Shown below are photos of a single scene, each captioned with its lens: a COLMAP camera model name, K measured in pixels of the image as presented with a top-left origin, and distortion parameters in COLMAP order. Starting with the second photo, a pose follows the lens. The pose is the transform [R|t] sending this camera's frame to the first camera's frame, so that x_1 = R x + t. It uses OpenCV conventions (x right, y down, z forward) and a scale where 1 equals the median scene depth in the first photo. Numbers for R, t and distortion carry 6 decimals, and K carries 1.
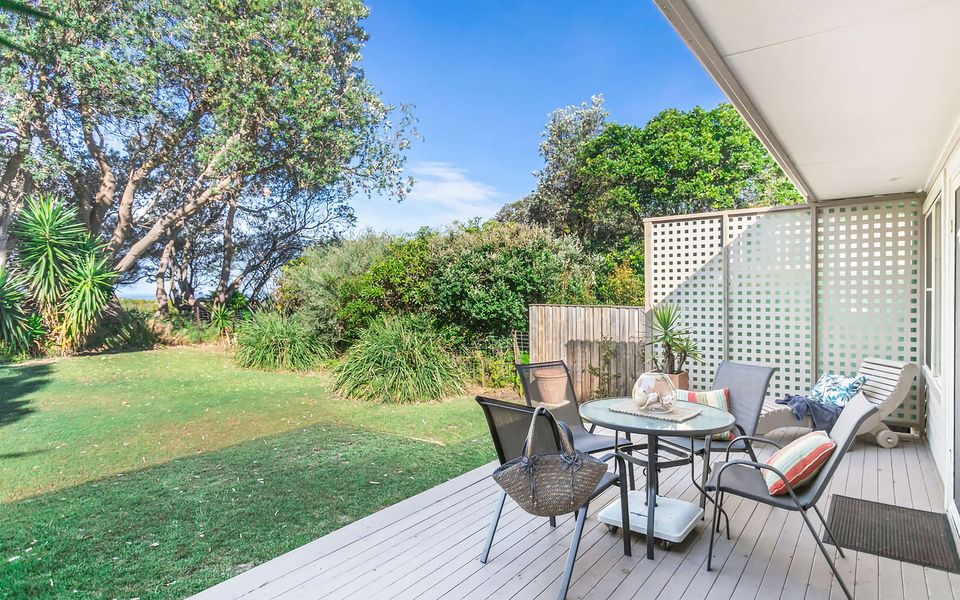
lens RADIAL K [[536.7, 0, 480.0], [0, 536.7, 300.0], [0, 0, 1]] dist [-0.002107, 0.000186]
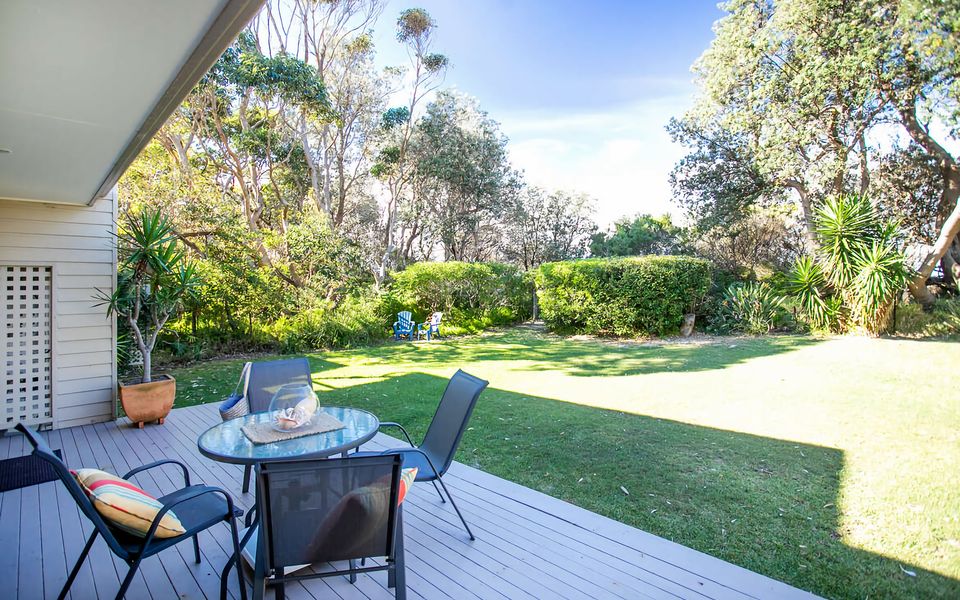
lens RADIAL K [[463.3, 0, 480.0], [0, 463.3, 300.0], [0, 0, 1]] dist [-0.000804, -0.000002]
pose [[-0.157023, 0.034059, -0.987008, 0.600569], [0.007543, 0.999417, 0.033287, -0.013746], [0.987566, -0.002218, -0.157188, 0.860299]]
